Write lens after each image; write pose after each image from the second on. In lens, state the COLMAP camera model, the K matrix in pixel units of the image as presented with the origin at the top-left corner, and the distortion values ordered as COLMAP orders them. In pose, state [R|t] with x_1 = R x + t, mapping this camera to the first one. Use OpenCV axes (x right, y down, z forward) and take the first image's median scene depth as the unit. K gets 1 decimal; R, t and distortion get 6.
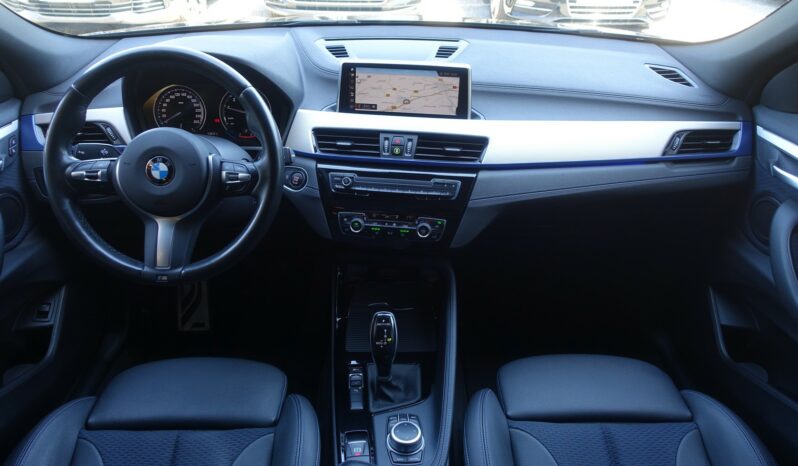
lens RADIAL K [[550.7, 0, 406.2], [0, 550.7, 230.9], [0, 0, 1]] dist [-0.010094, -0.001100]
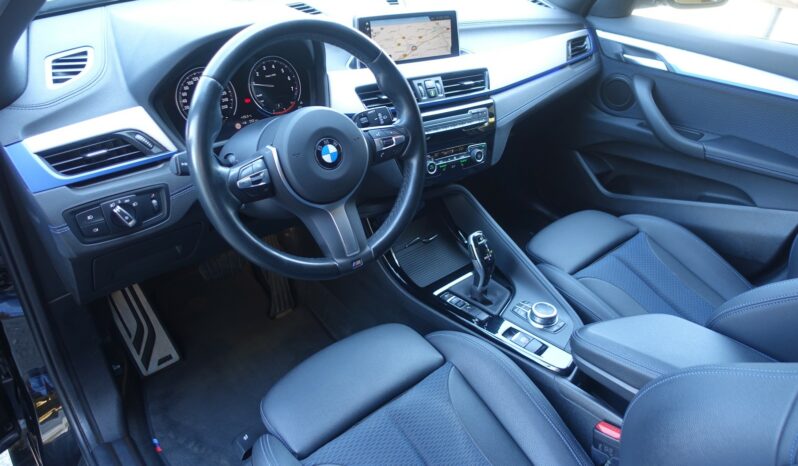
lens RADIAL K [[550.7, 0, 404.3], [0, 550.7, 231.1], [0, 0, 1]] dist [-0.010094, -0.001100]
pose [[0.762048, -0.328087, 0.558249, -0.764341], [0.275248, 0.944495, 0.179354, -0.098483], [-0.586107, 0.016980, 0.810056, 0.150280]]
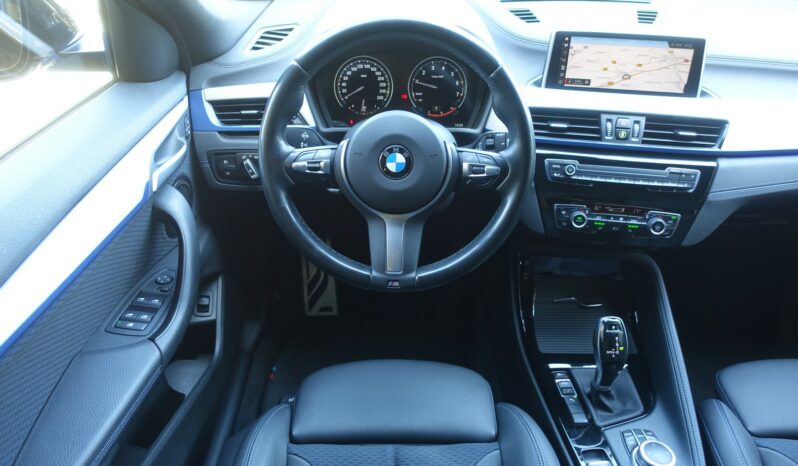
lens RADIAL K [[550.7, 0, 400.4], [0, 550.7, 231.9], [0, 0, 1]] dist [-0.010094, -0.001100]
pose [[0.999833, 0.007985, -0.016429, -0.357377], [-0.006623, 0.996665, 0.081332, -0.059648], [0.017024, -0.081210, 0.996552, 0.106445]]
